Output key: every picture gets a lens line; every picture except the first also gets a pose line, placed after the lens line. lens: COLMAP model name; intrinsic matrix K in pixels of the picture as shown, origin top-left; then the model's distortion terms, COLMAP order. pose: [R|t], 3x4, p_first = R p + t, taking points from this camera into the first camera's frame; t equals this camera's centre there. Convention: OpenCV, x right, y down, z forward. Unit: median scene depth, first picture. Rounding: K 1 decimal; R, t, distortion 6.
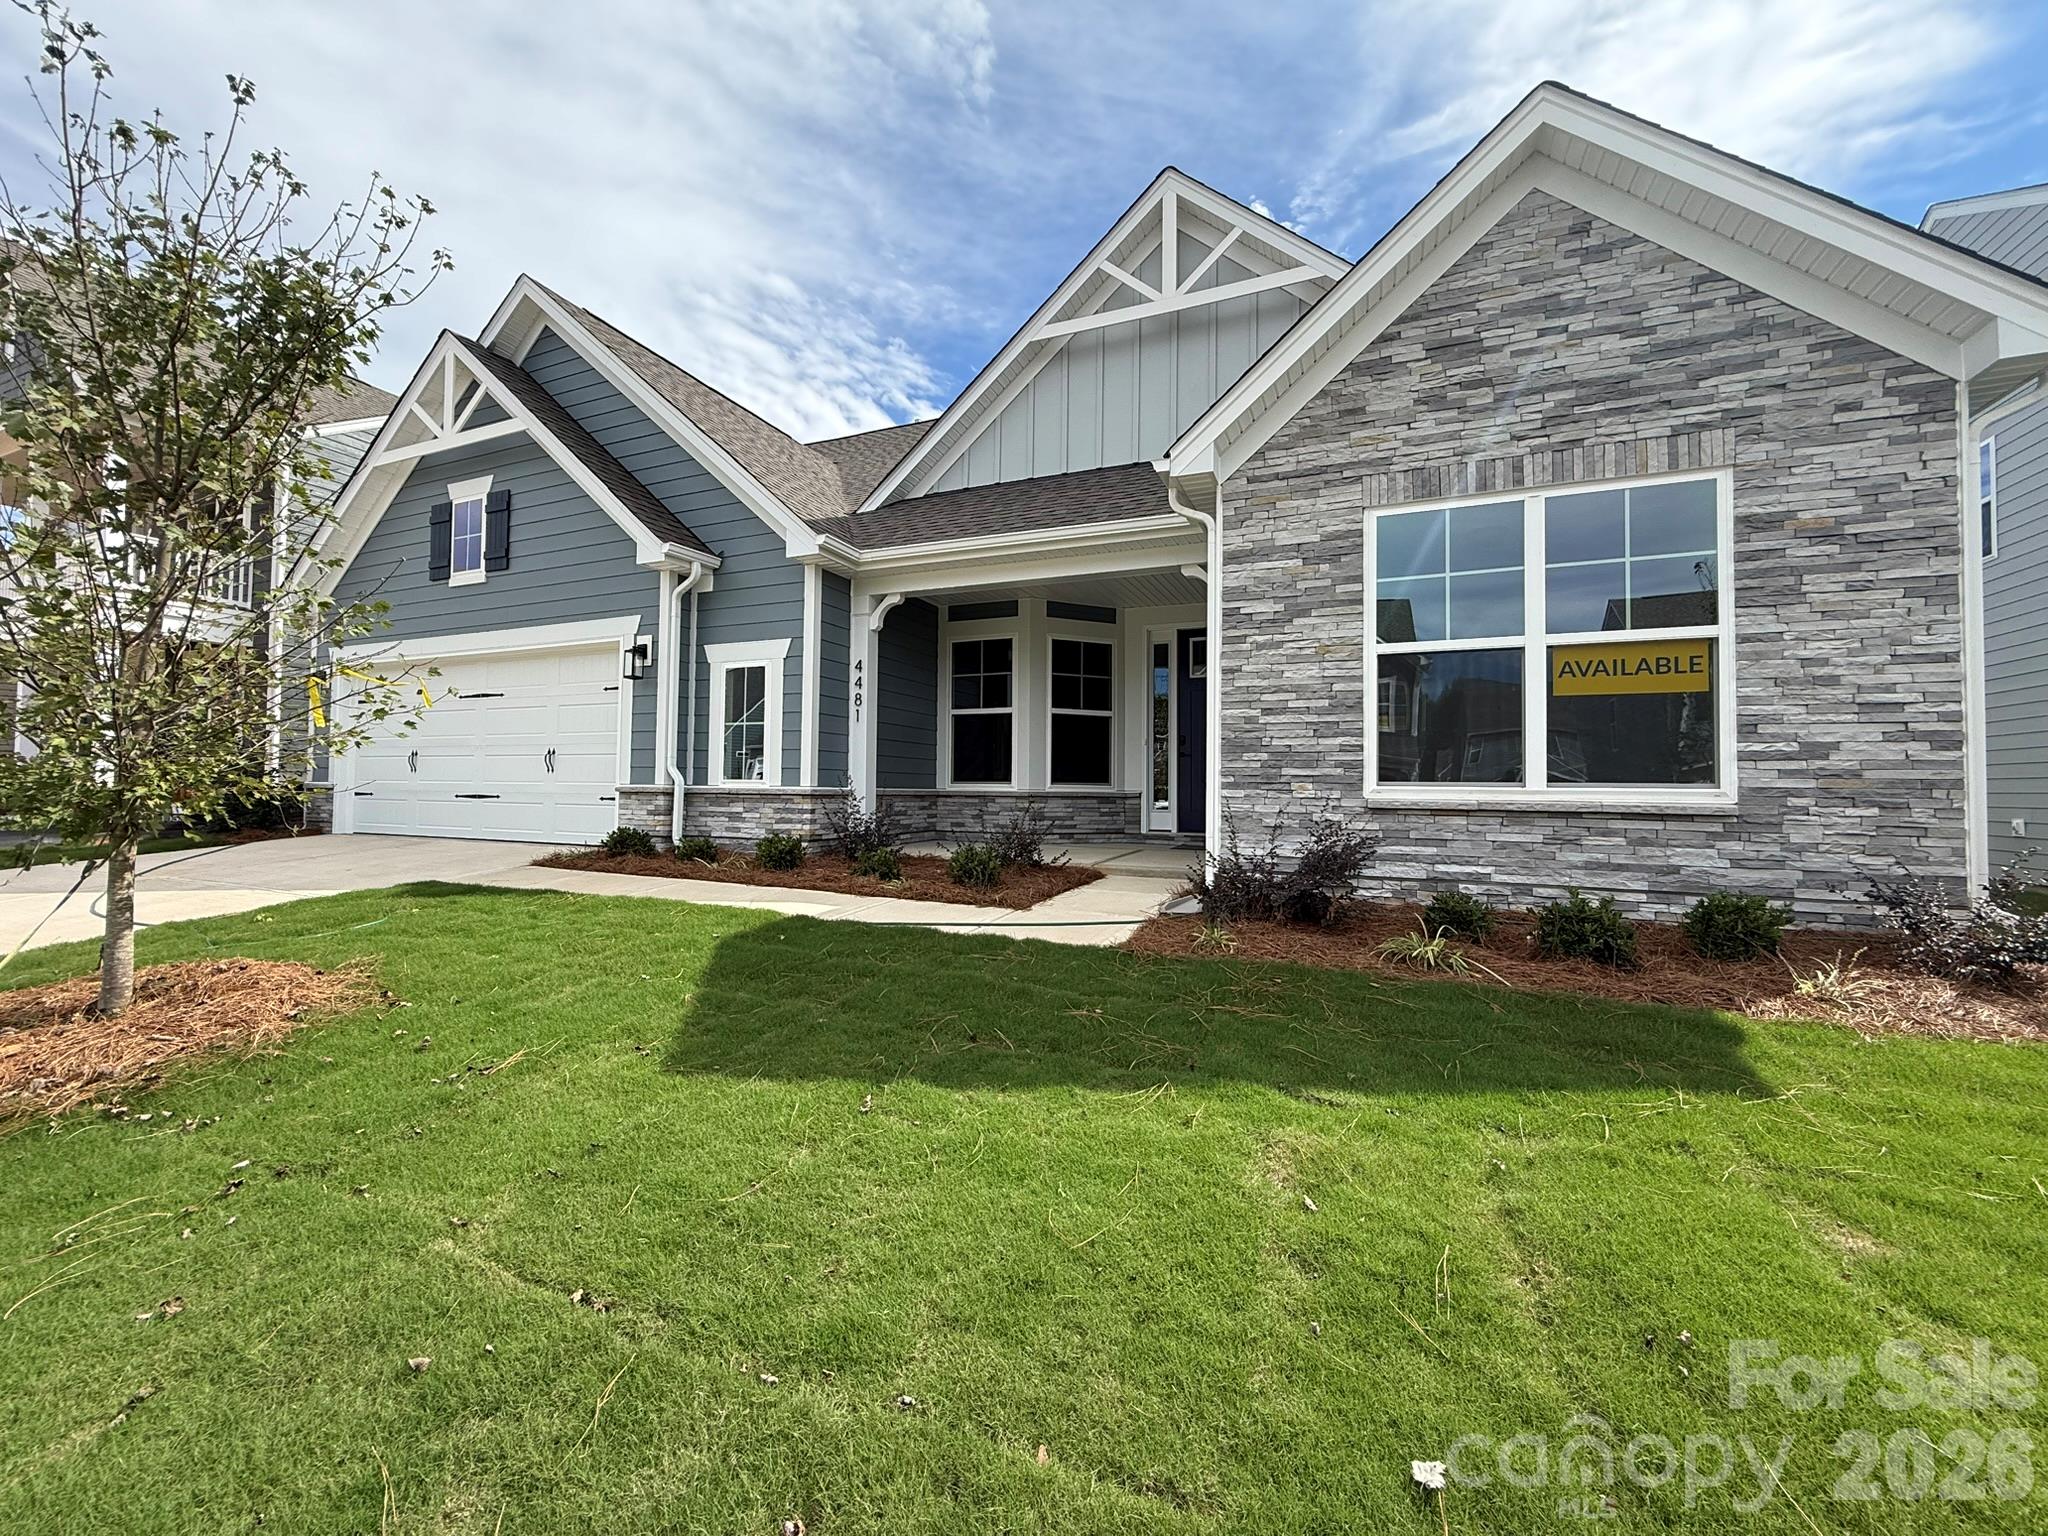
lens RADIAL K [[813.2, 0, 1020.0], [0, 813.2, 765.6], [0, 0, 1]] dist [-0.000304, -0.000099]
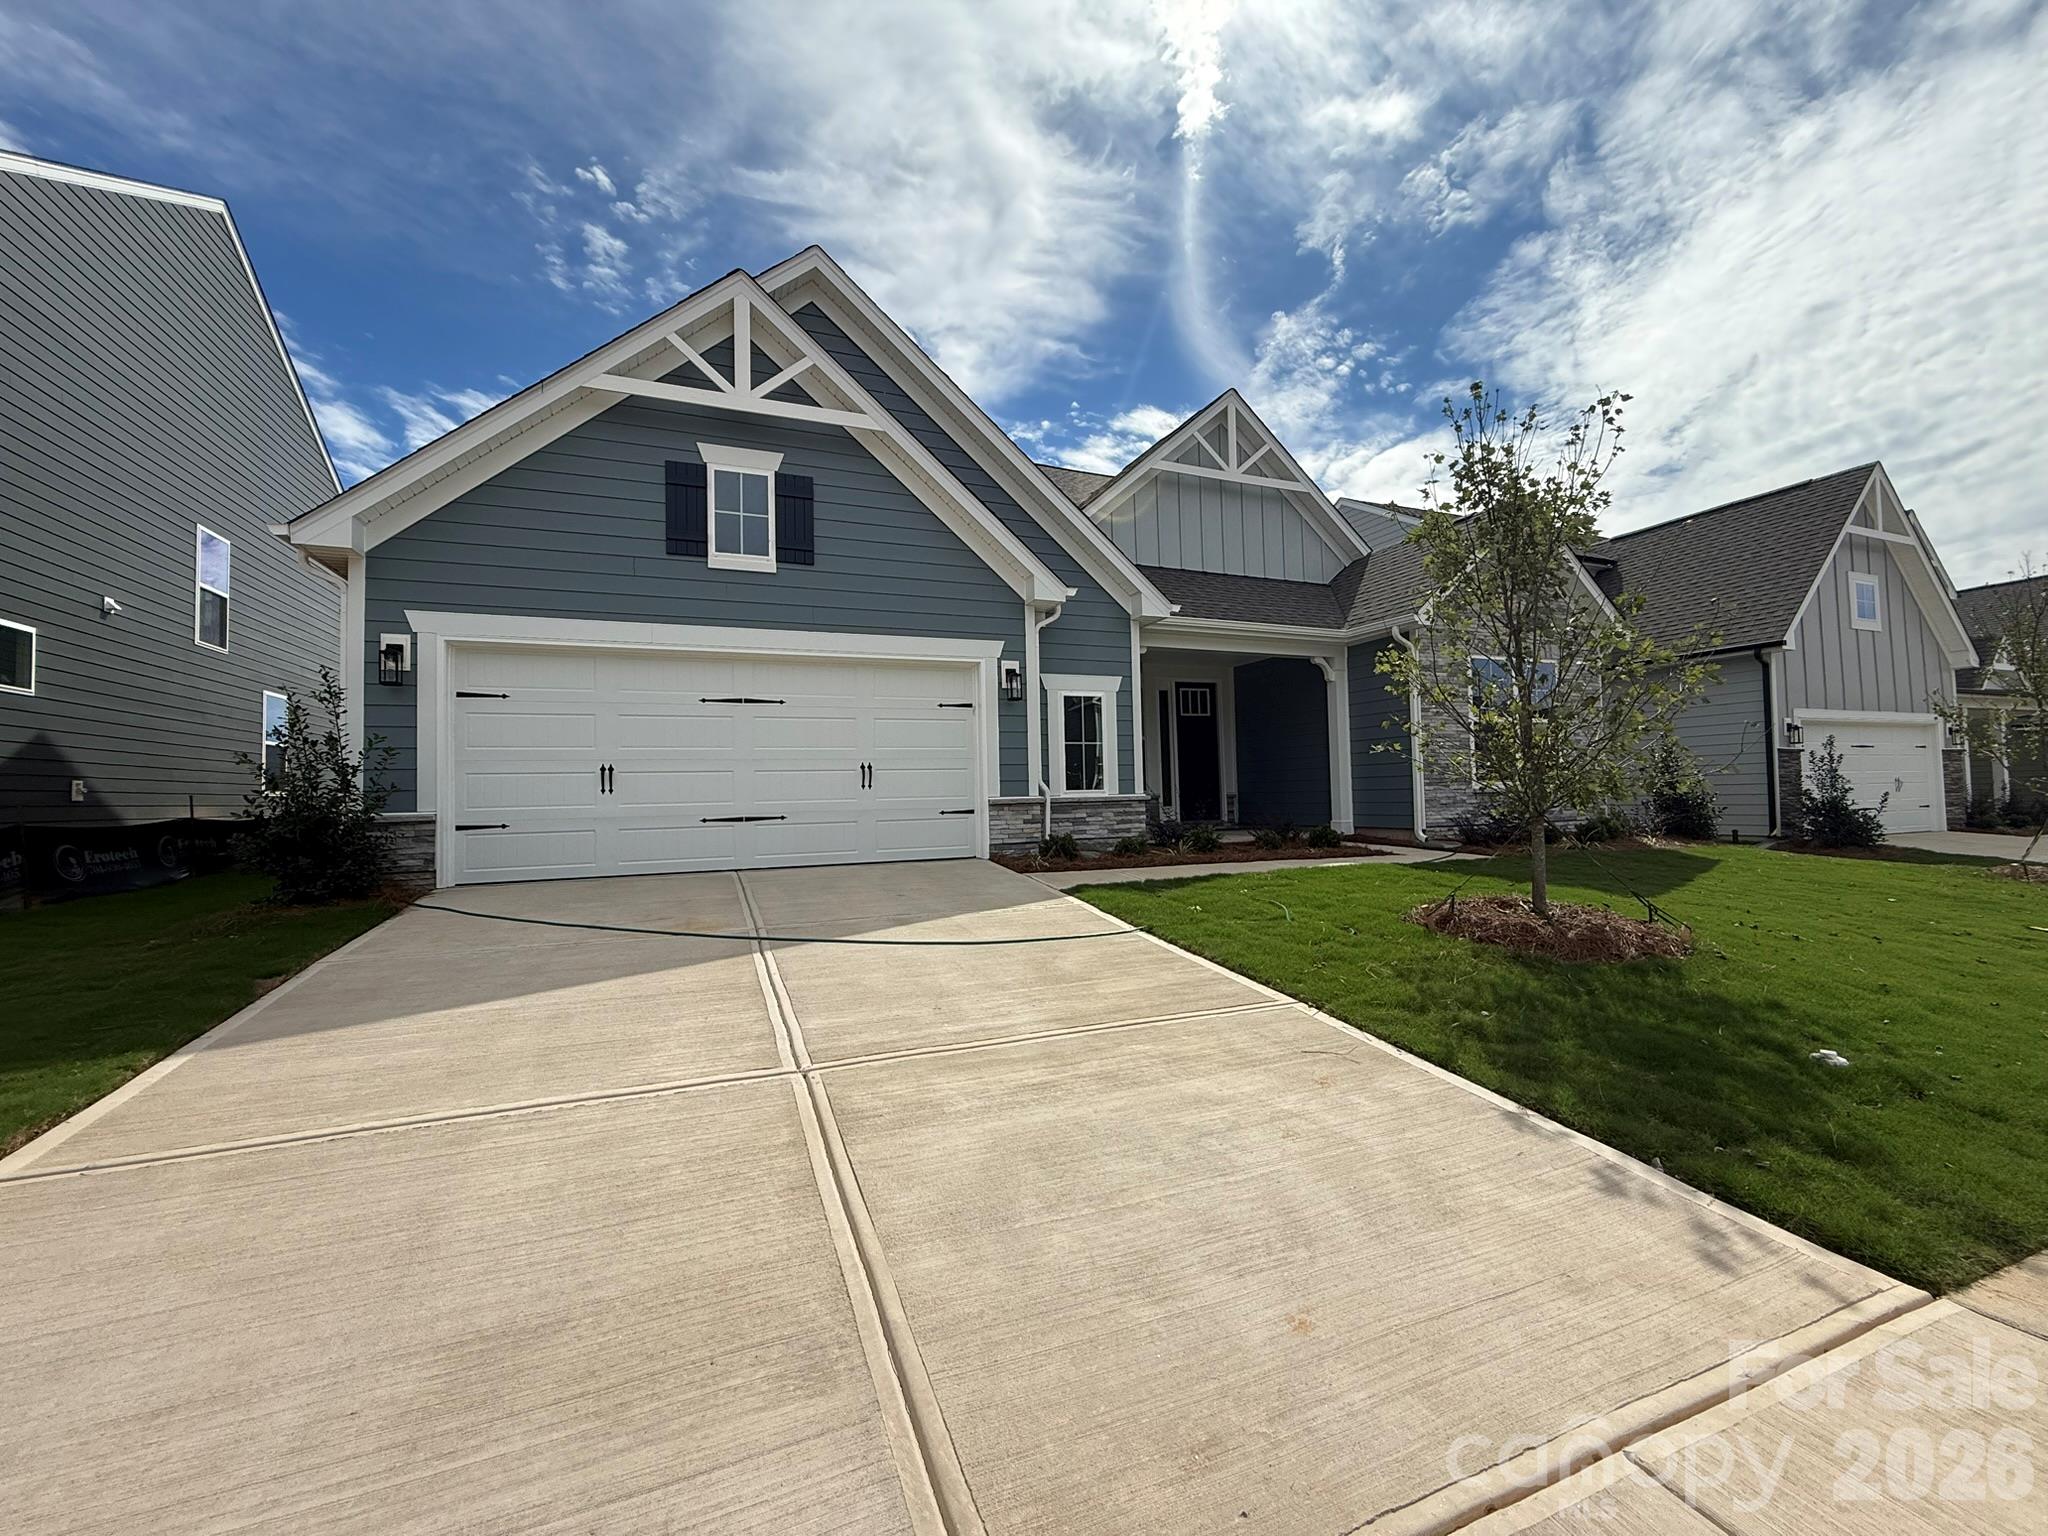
lens RADIAL K [[821.0, 0, 1031.6], [0, 821.0, 762.9], [0, 0, 1]] dist [-0.000462, -0.000031]
pose [[0.689245, 0.001581, 0.724527, -1.136234], [0.008237, 0.999916, -0.010018, -0.009902], [-0.724482, 0.012873, 0.689174, 0.197179]]
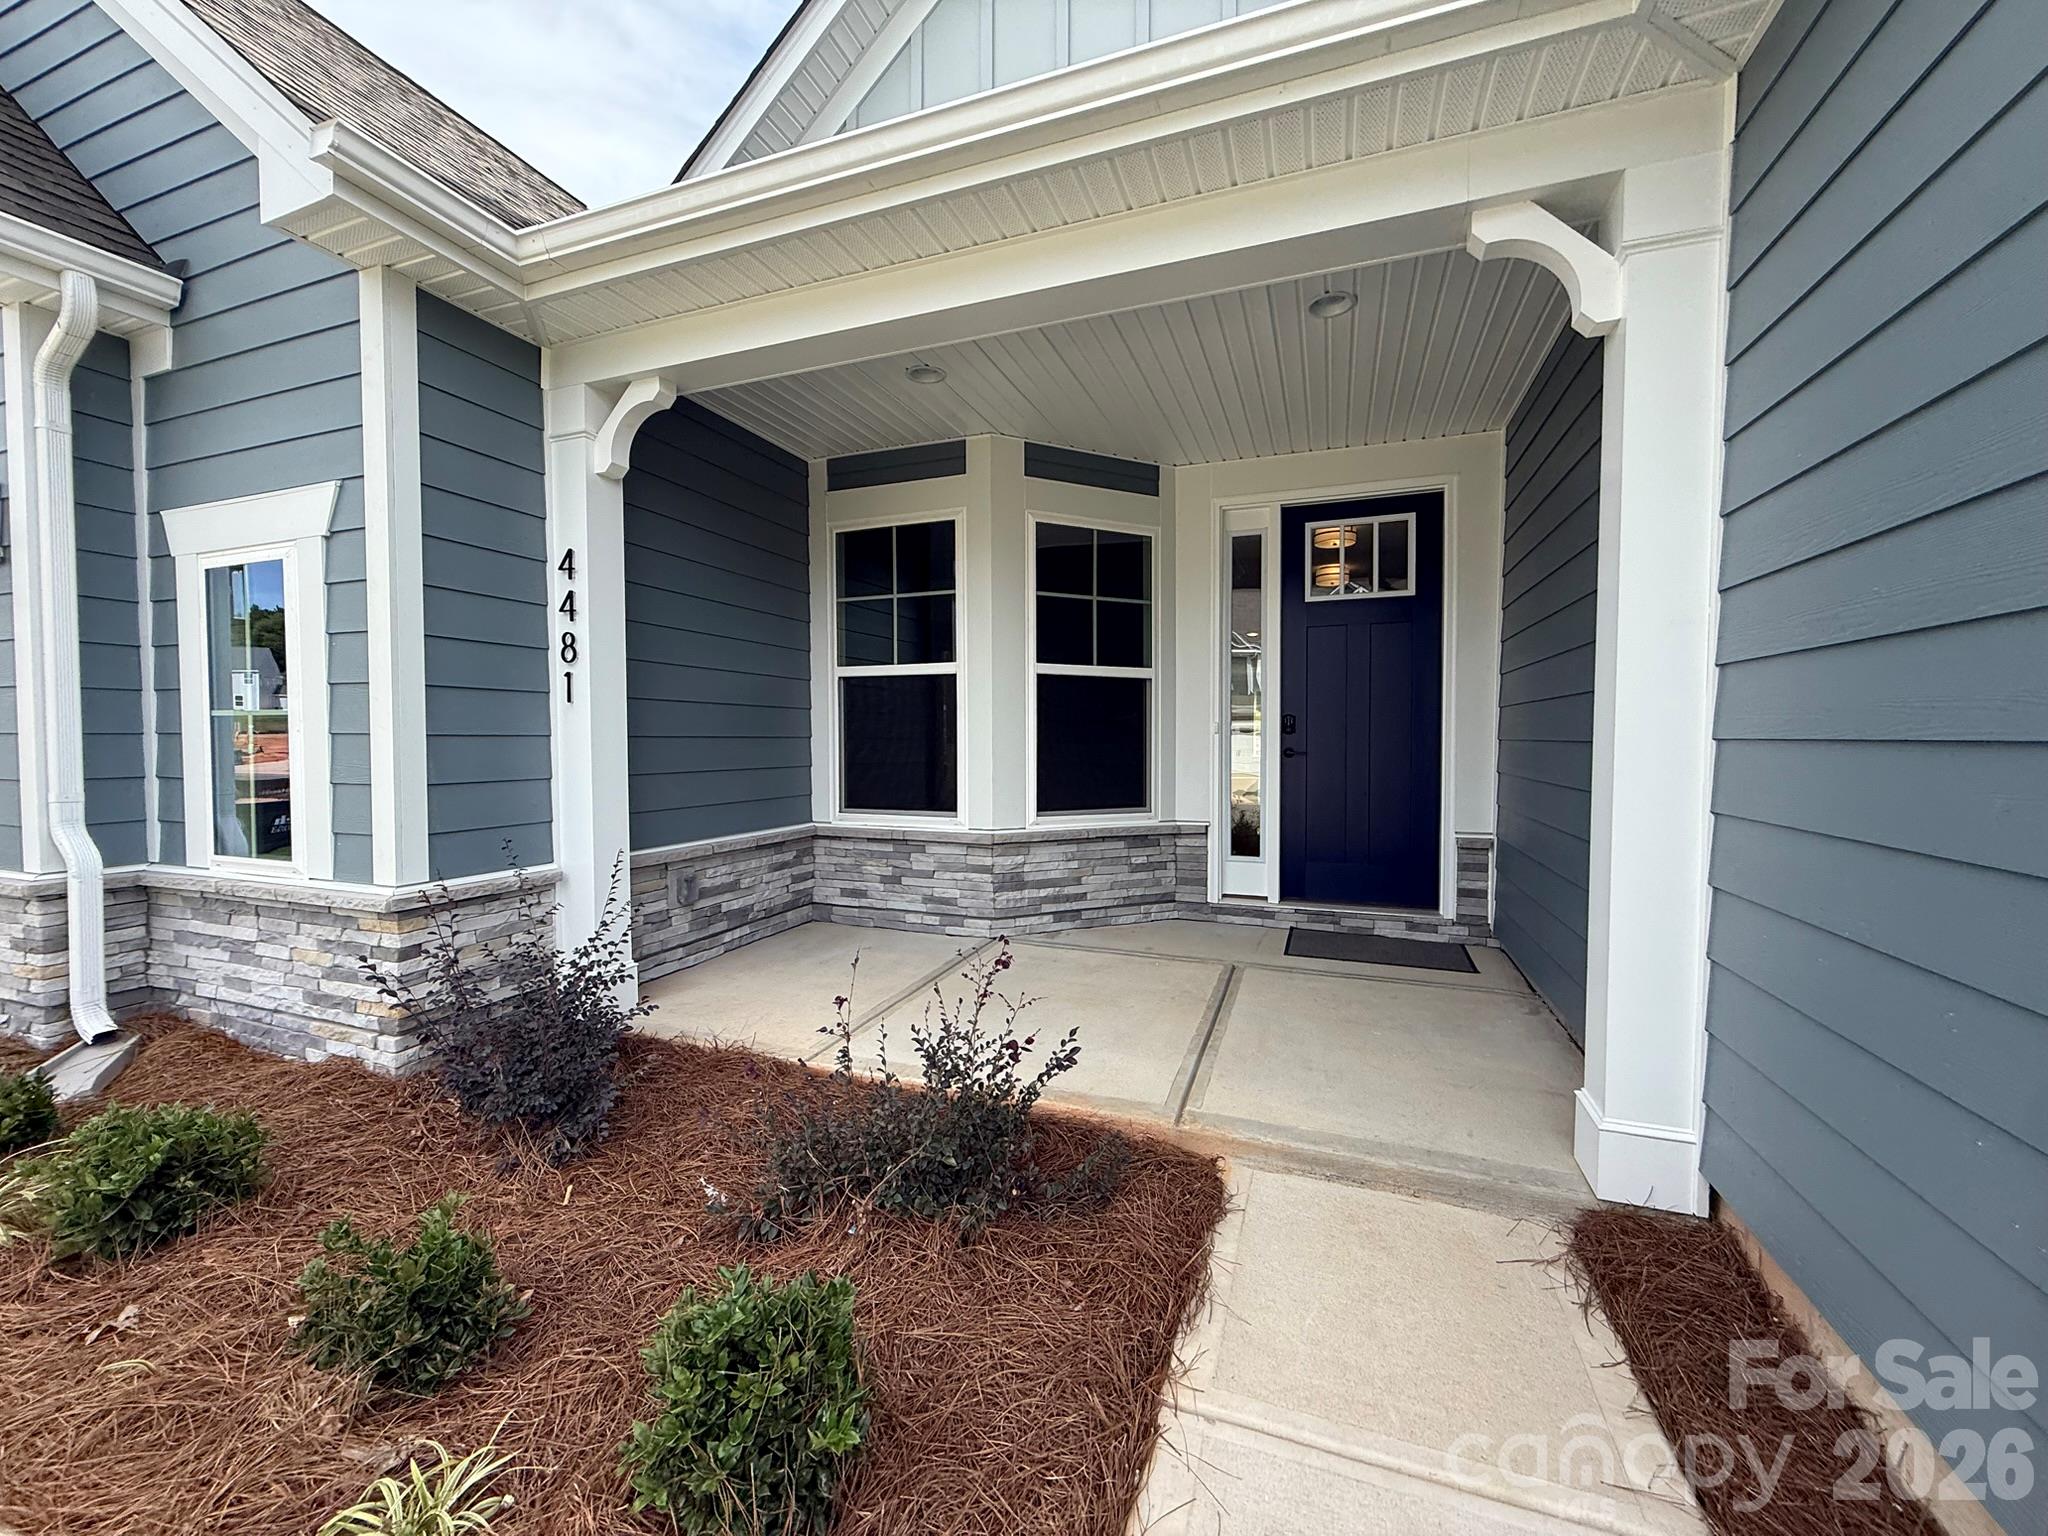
lens RADIAL K [[813.2, 0, 1020.0], [0, 813.2, 765.6], [0, 0, 1]] dist [-0.000304, -0.000099]
pose [[0.998886, -0.012066, 0.045620, 0.005728], [0.009183, 0.997979, 0.062875, -0.042312], [-0.046287, -0.062386, 0.996978, 0.536636]]
